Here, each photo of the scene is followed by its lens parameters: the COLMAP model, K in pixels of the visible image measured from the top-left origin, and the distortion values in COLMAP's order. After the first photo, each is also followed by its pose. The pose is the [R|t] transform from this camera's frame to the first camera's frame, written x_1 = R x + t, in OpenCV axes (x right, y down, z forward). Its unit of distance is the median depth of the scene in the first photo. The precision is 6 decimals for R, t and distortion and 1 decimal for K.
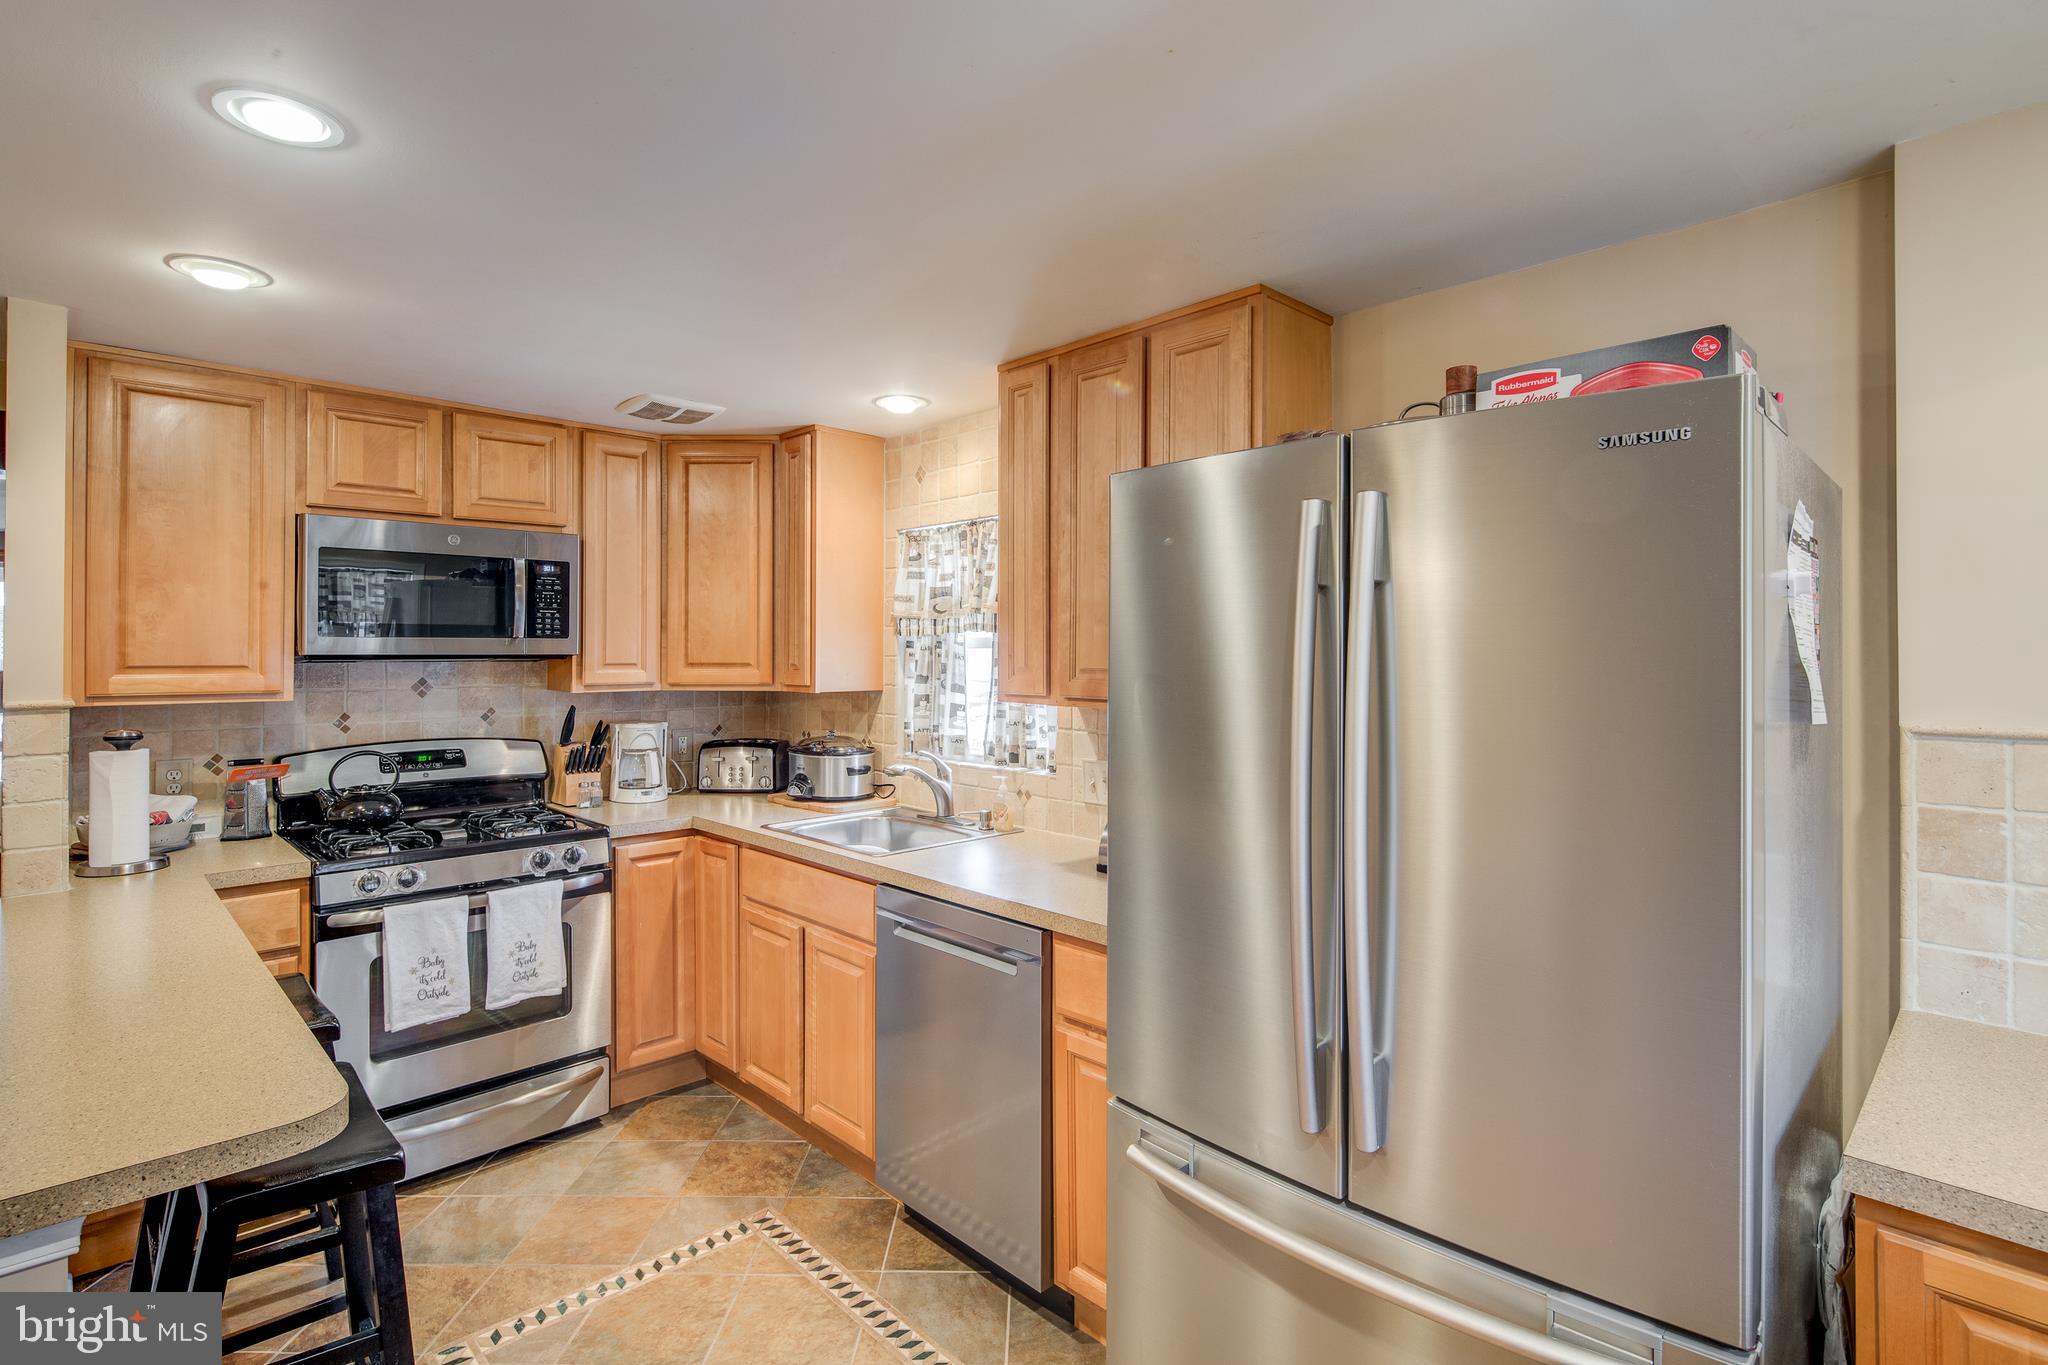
lens RADIAL K [[990.6, 0, 1023.6], [0, 990.6, 644.7], [0, 0, 1]] dist [0.006080, -0.004713]
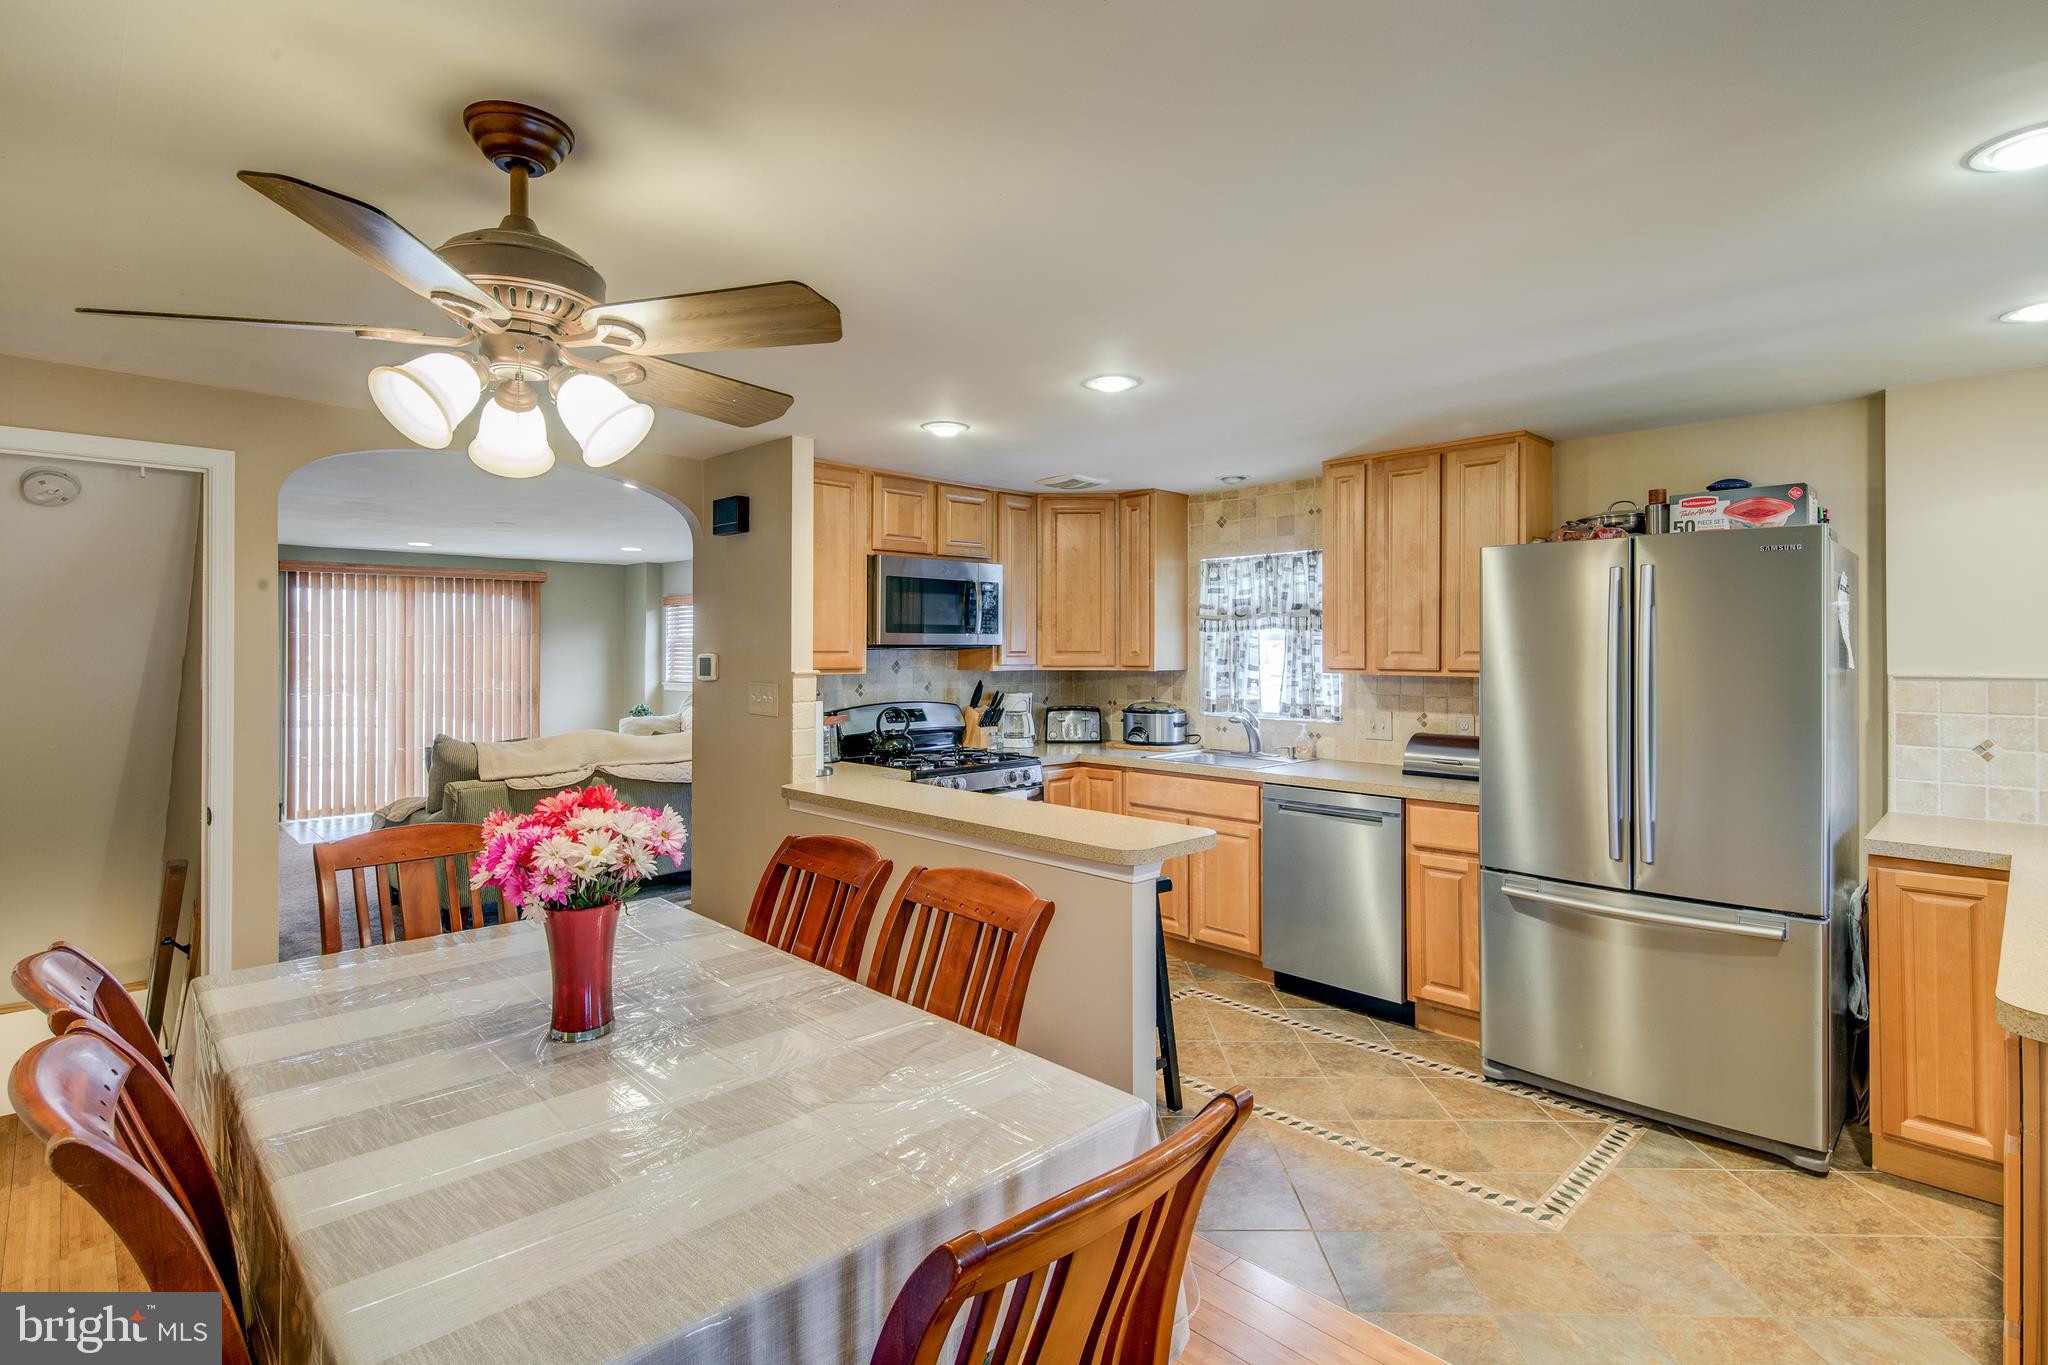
lens RADIAL K [[990.6, 0, 1023.6], [0, 990.6, 644.7], [0, 0, 1]] dist [0.006080, -0.004713]
pose [[0.999996, -0.000894, 0.002727, -0.455735], [0.000891, 0.999999, 0.001258, 0.008625], [-0.002728, -0.001255, 0.999995, -0.525166]]
